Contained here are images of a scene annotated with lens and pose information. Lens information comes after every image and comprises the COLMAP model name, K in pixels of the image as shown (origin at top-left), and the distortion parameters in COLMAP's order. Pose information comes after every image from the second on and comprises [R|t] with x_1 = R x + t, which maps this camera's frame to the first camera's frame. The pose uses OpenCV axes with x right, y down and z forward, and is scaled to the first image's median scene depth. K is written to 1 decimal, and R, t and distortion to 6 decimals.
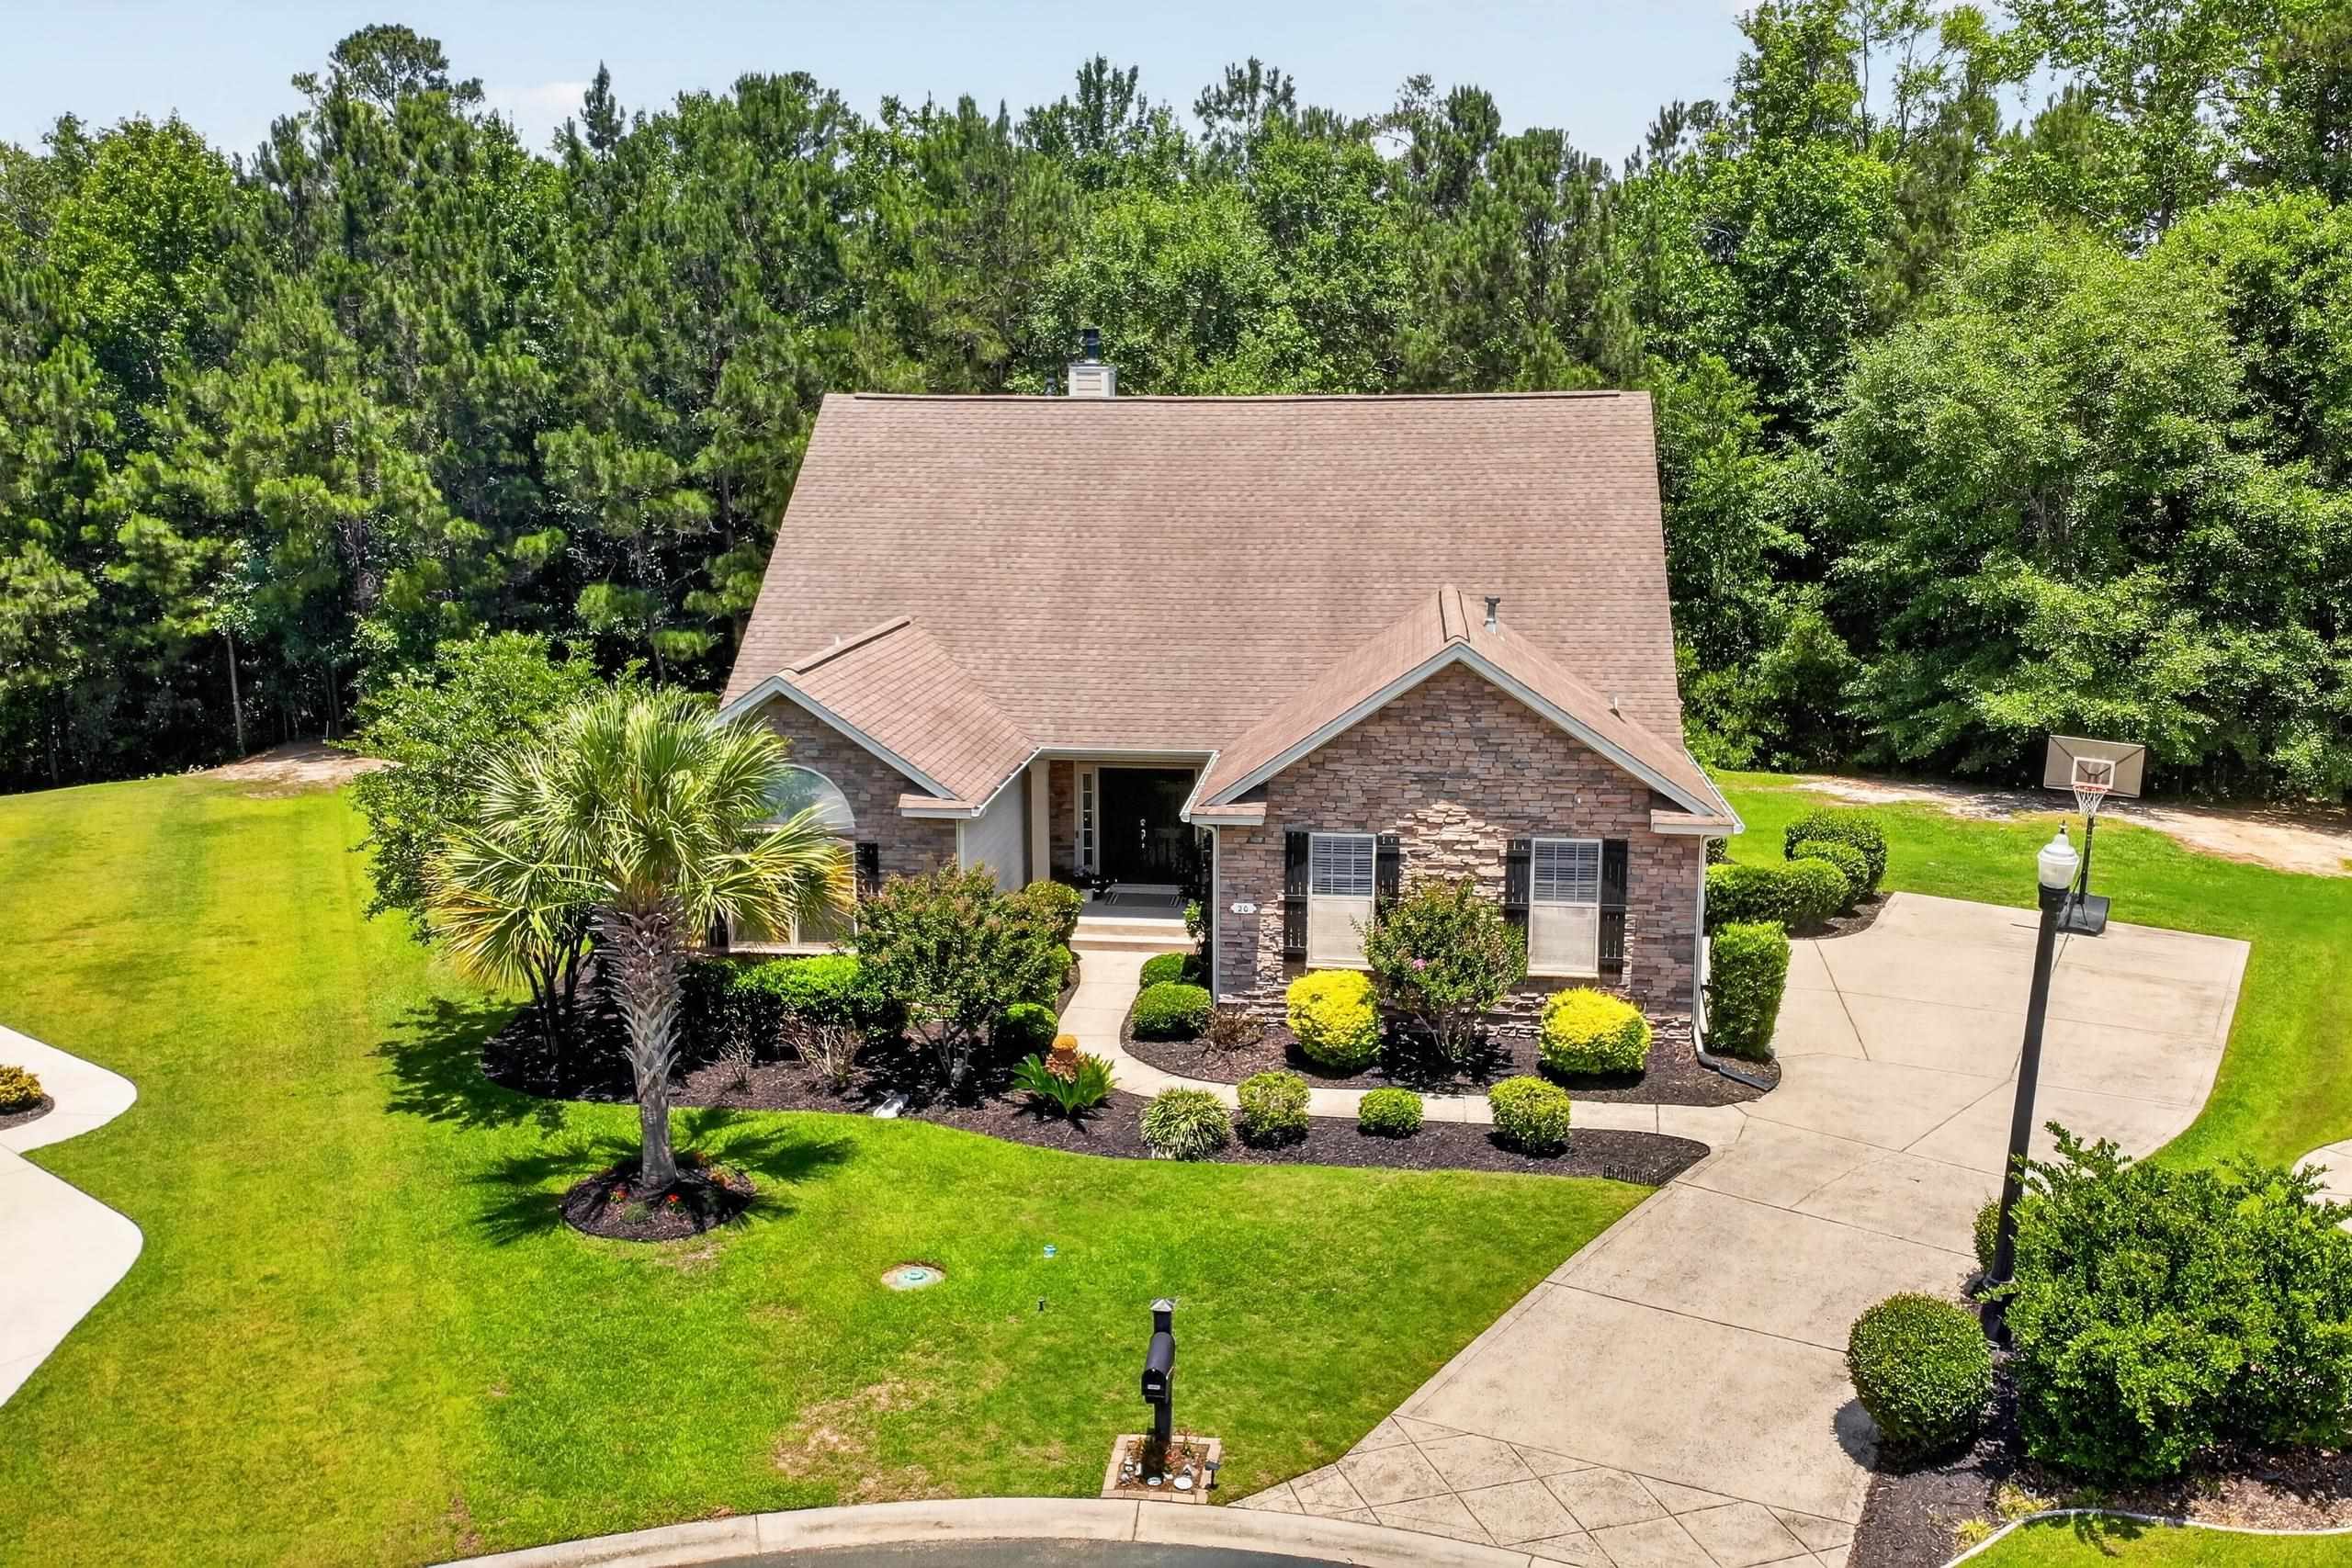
lens RADIAL K [[1939.2, 0, 1177.2], [0, 1939.2, 739.6], [0, 0, 1]] dist [0.204966, -0.442123]
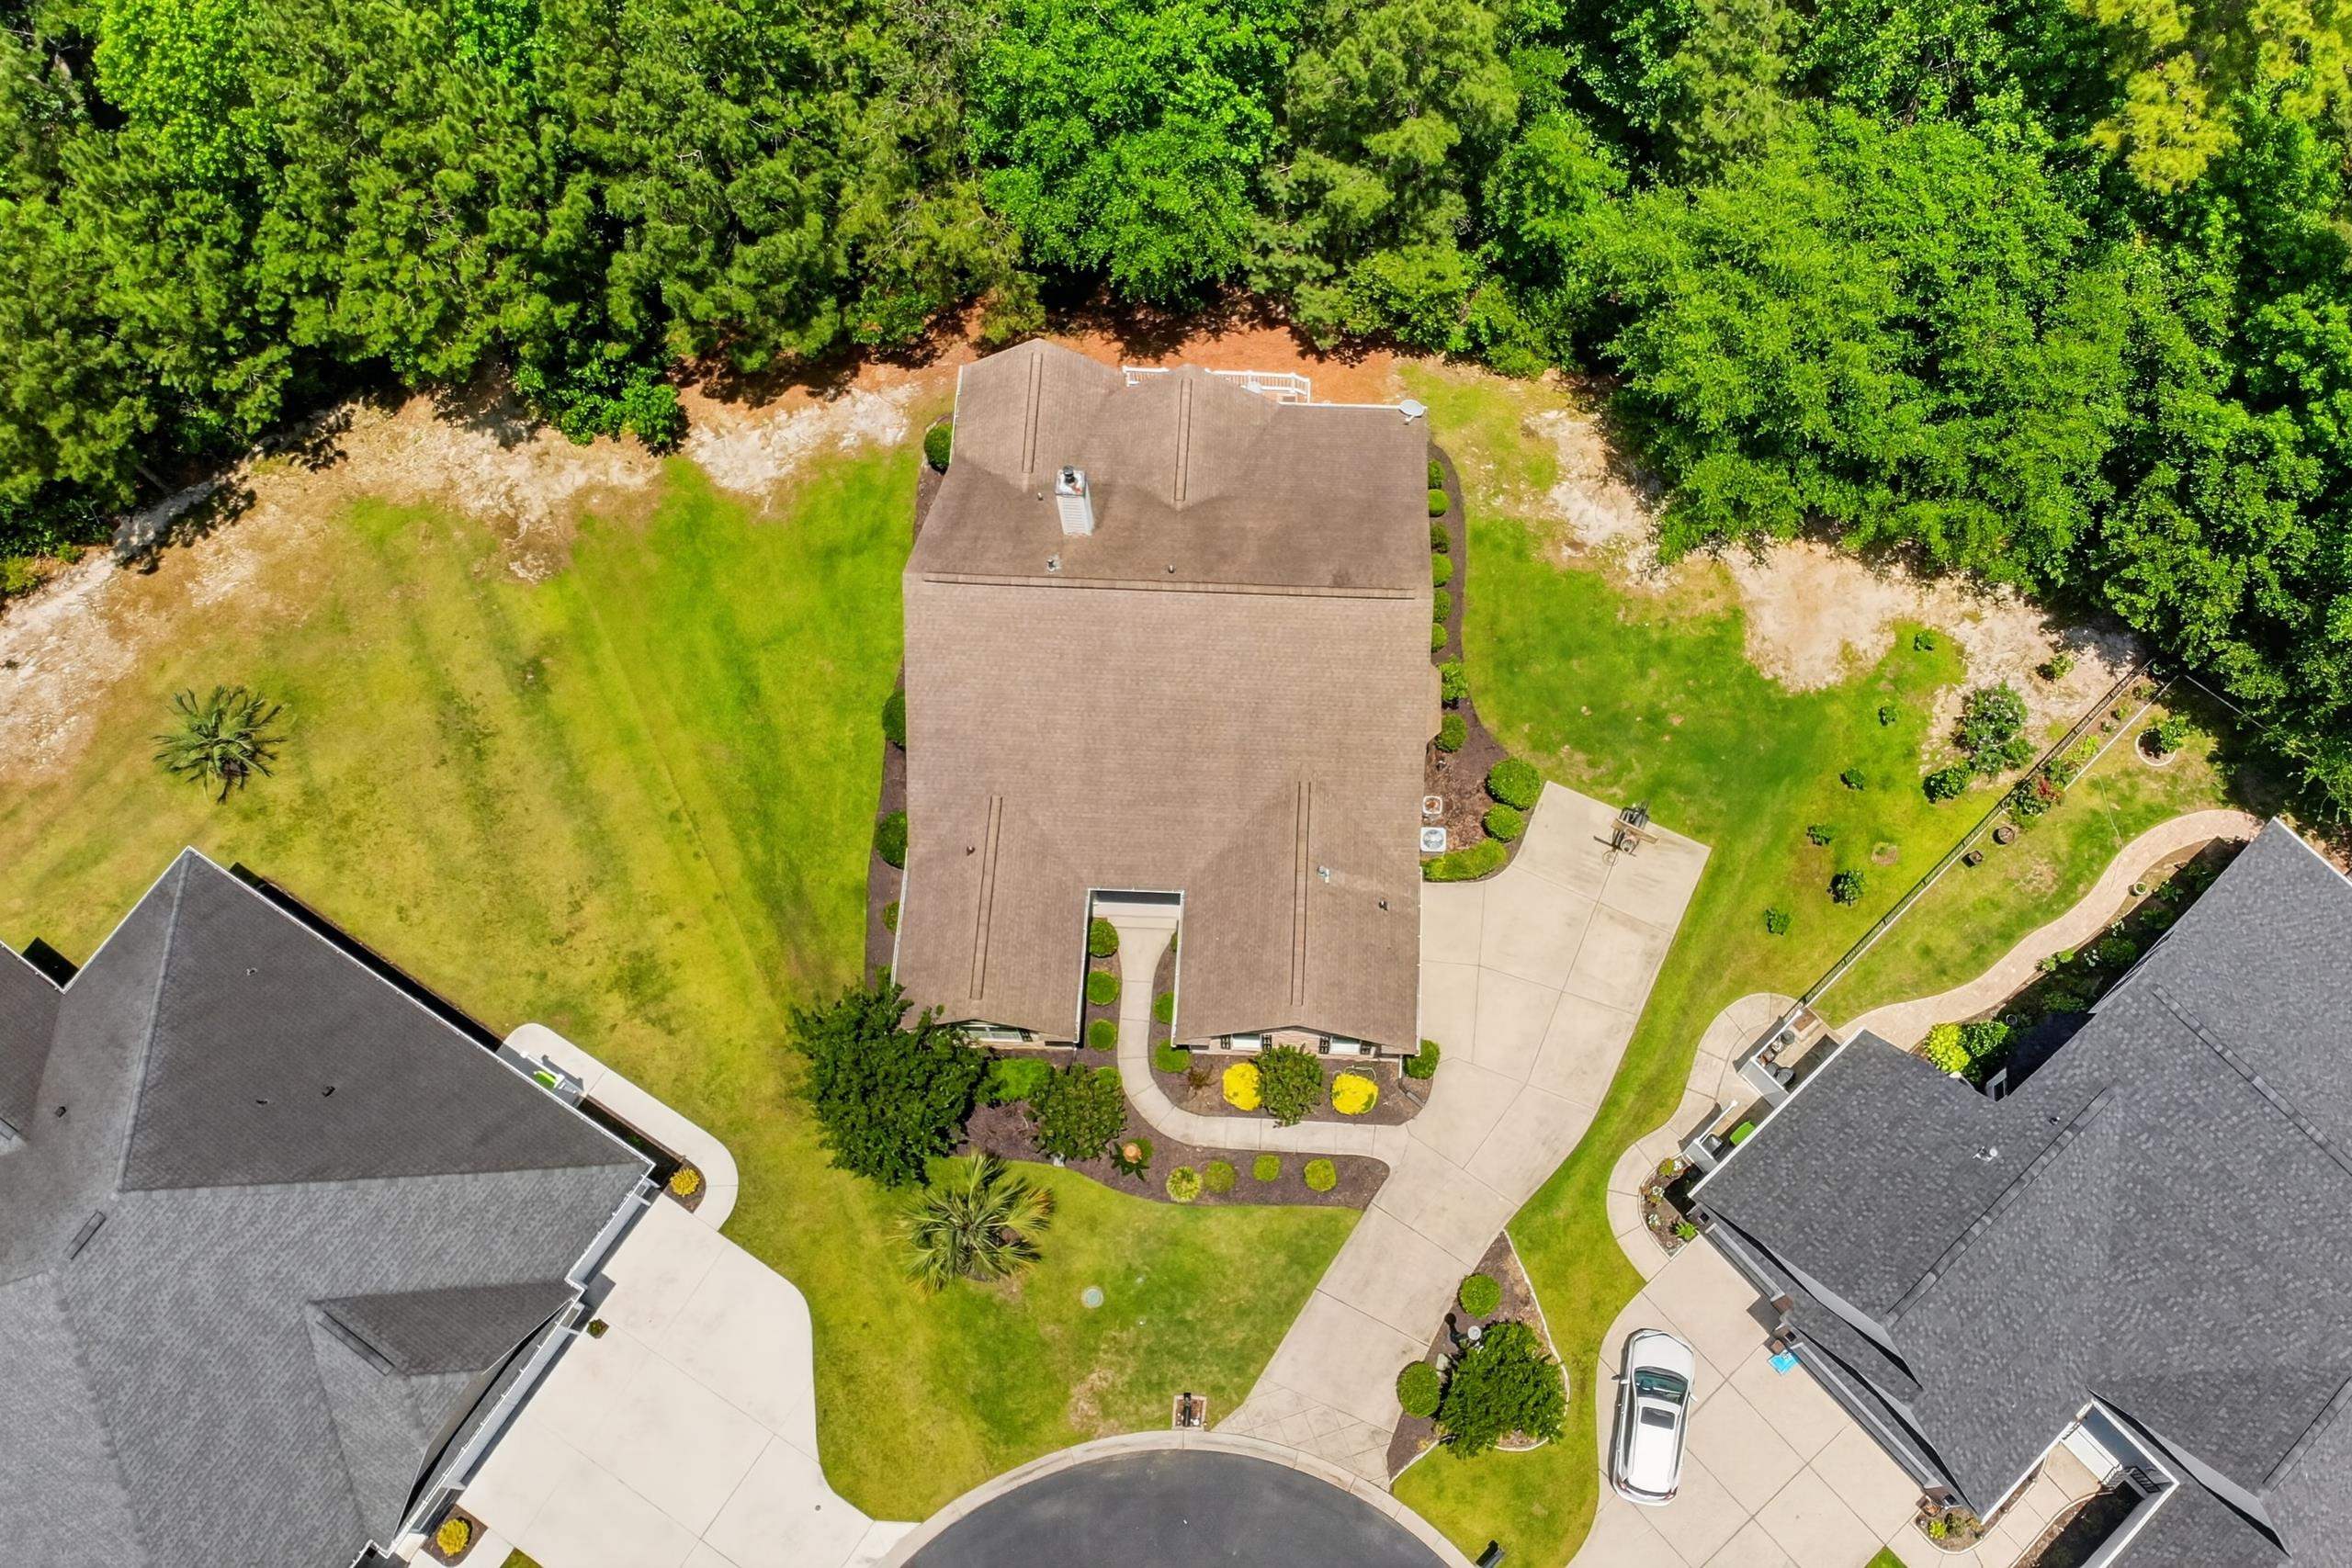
lens RADIAL K [[1948.0, 0, 1222.3], [0, 1948.0, 743.5], [0, 0, 1]] dist [0.175129, -0.344594]
pose [[0.997439, -0.068535, 0.020453, 0.036846], [0.023566, 0.584928, 0.810743, -1.923722], [-0.067528, -0.808184, 0.585045, -0.011216]]
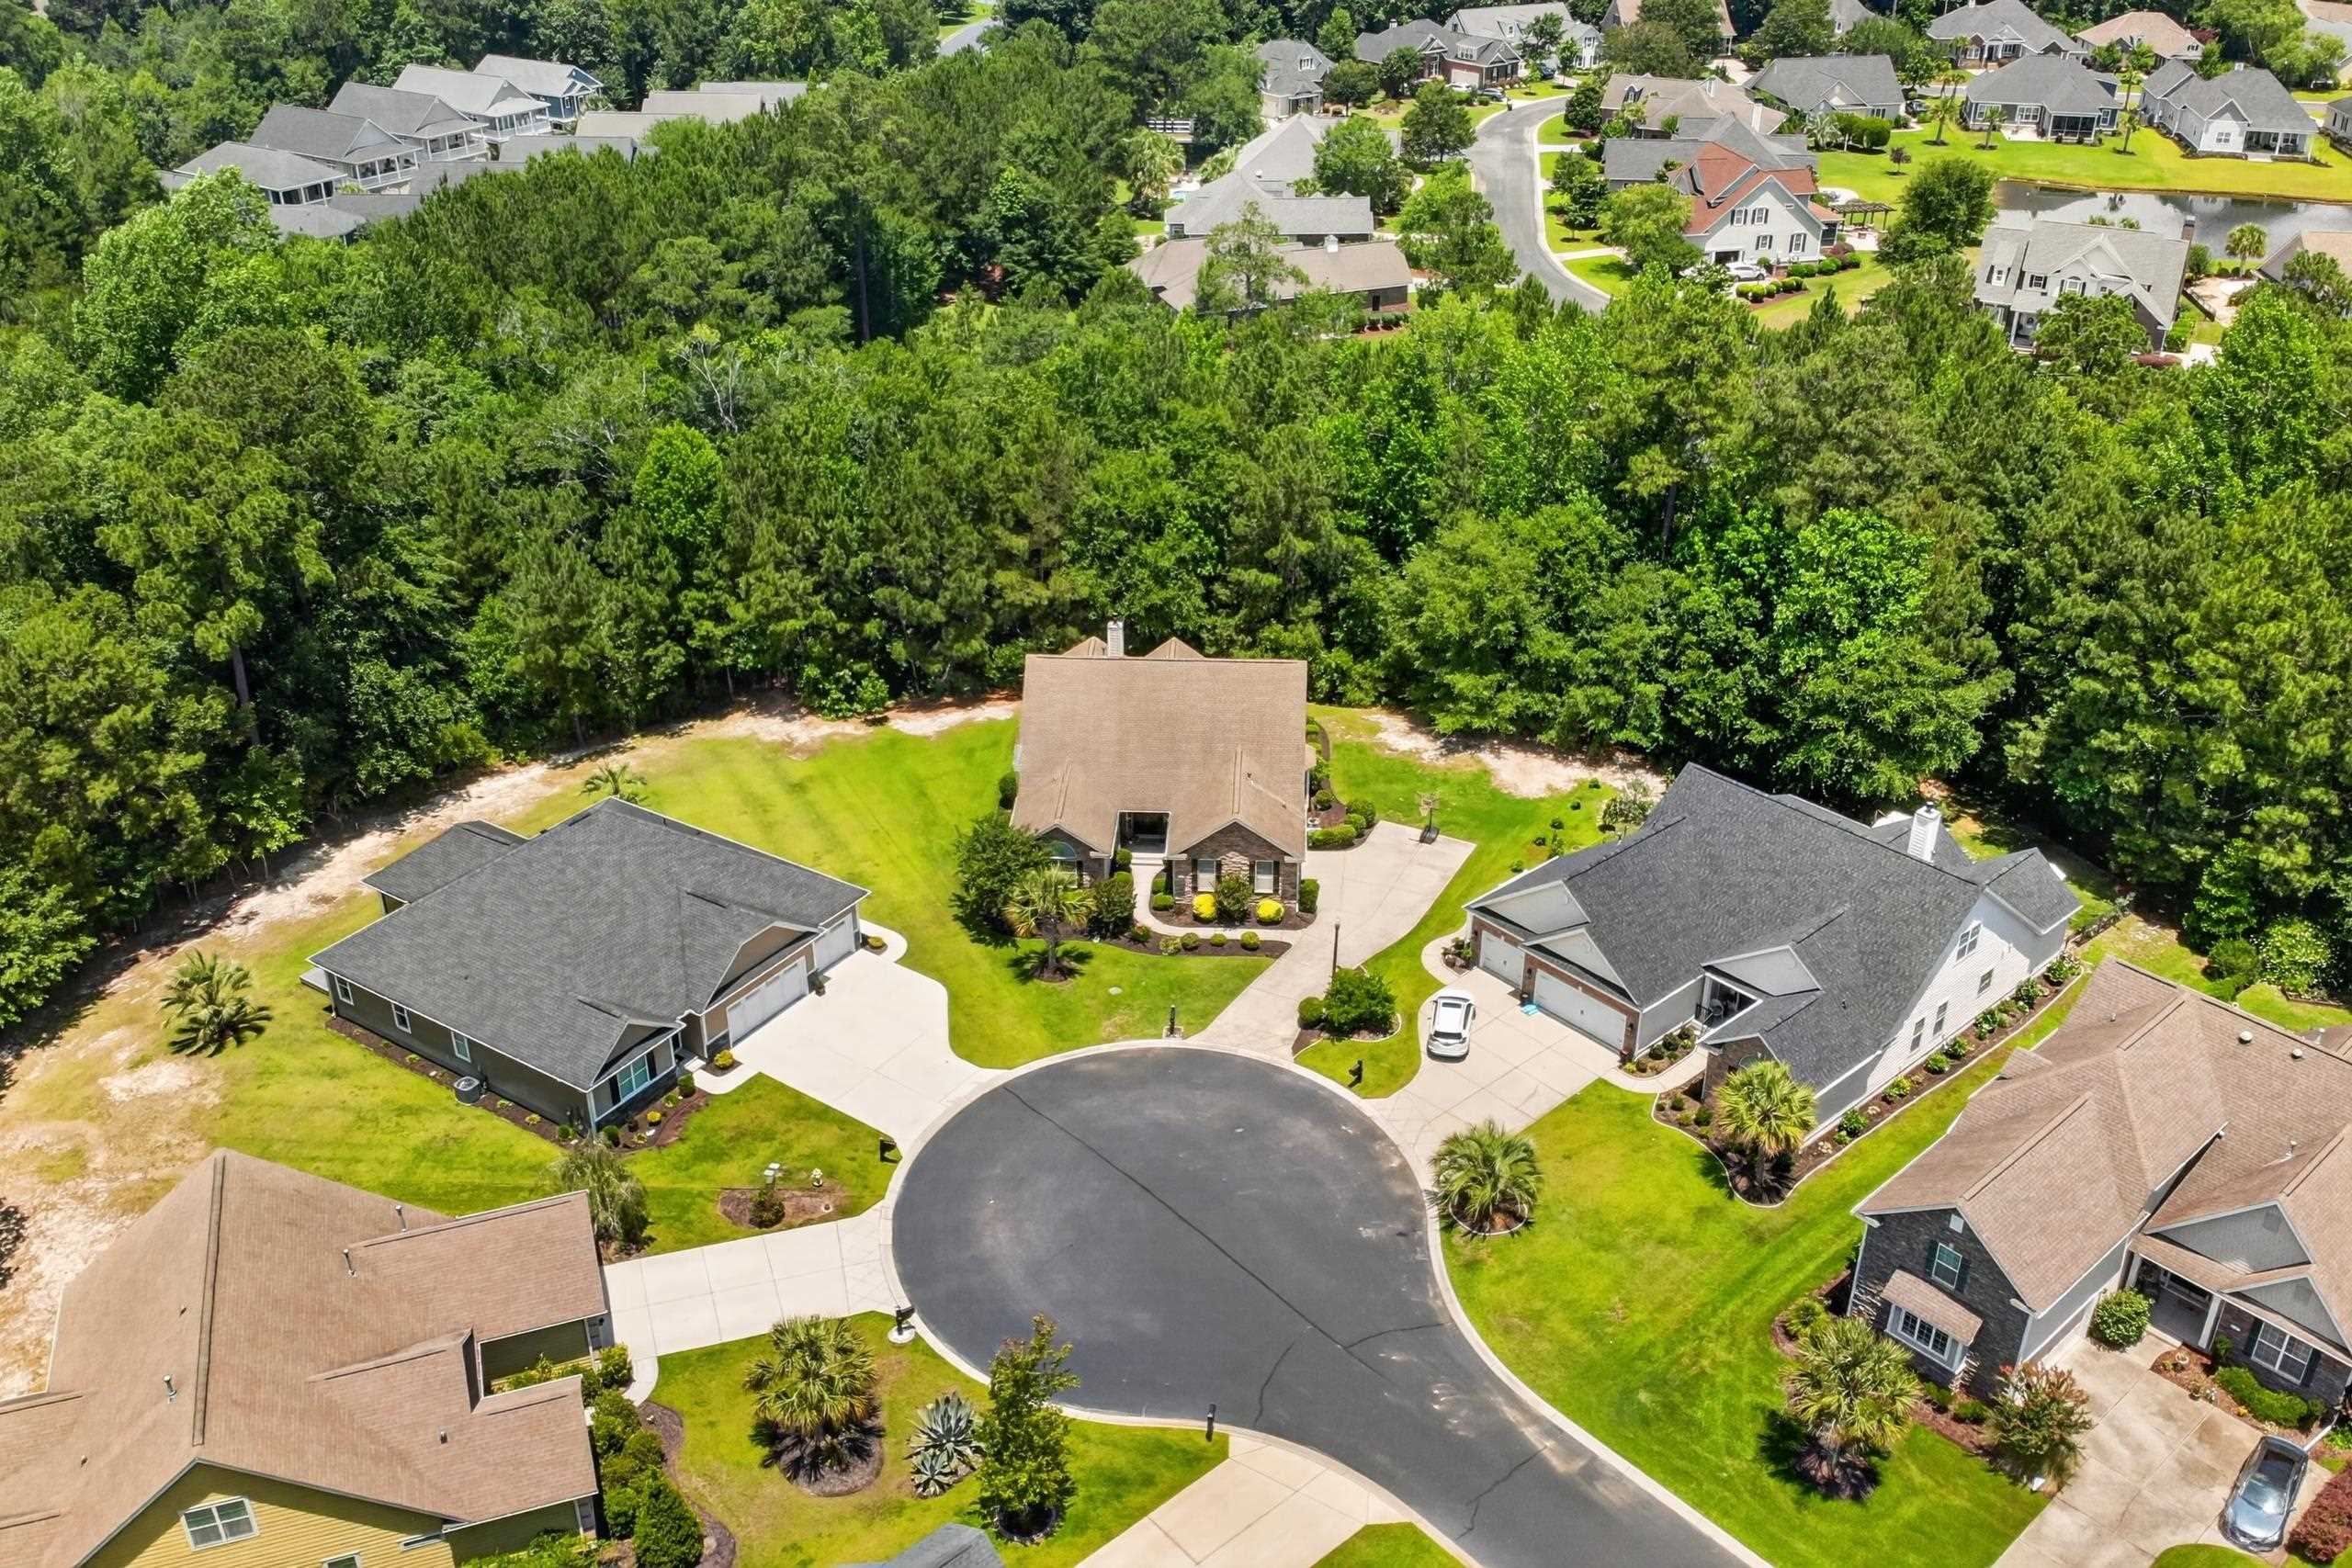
lens RADIAL K [[1793.7, 0, 1164.7], [0, 1793.7, 712.5], [0, 0, 1]] dist [0.277232, 0.000267]
pose [[0.998305, -0.031597, 0.048883, -0.161337], [0.016378, 0.958381, 0.285022, -1.239734], [-0.055854, -0.283738, 0.957274, -2.297454]]
